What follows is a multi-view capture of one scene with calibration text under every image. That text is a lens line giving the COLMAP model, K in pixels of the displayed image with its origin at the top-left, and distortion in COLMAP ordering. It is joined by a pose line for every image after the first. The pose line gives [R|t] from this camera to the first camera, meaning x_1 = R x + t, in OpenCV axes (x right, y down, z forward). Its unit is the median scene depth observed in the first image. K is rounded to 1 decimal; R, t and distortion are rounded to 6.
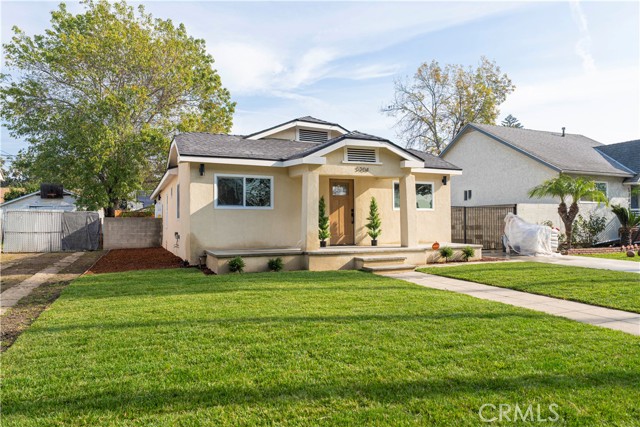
lens RADIAL K [[437.8, 0, 319.7], [0, 437.8, 211.9], [0, 0, 1]] dist [0.000695, 0.006340]
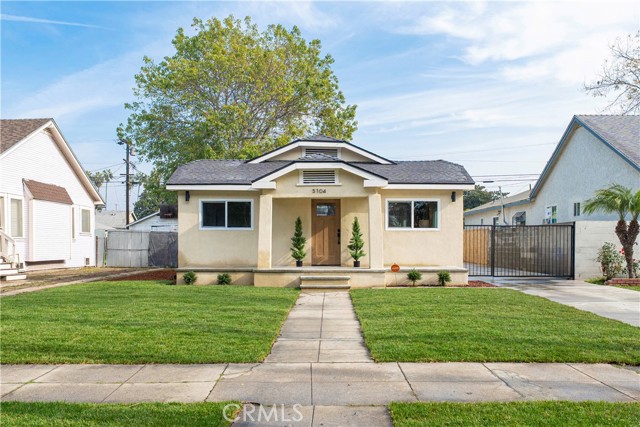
lens RADIAL K [[561.2, 0, 315.3], [0, 561.2, 243.8], [0, 0, 1]] dist [0.019741, -0.001399]
pose [[0.908214, 0.007721, -0.418435, 0.562254], [0.003527, 0.999653, 0.026101, -0.007175], [0.418491, -0.025181, 0.907872, -0.169064]]
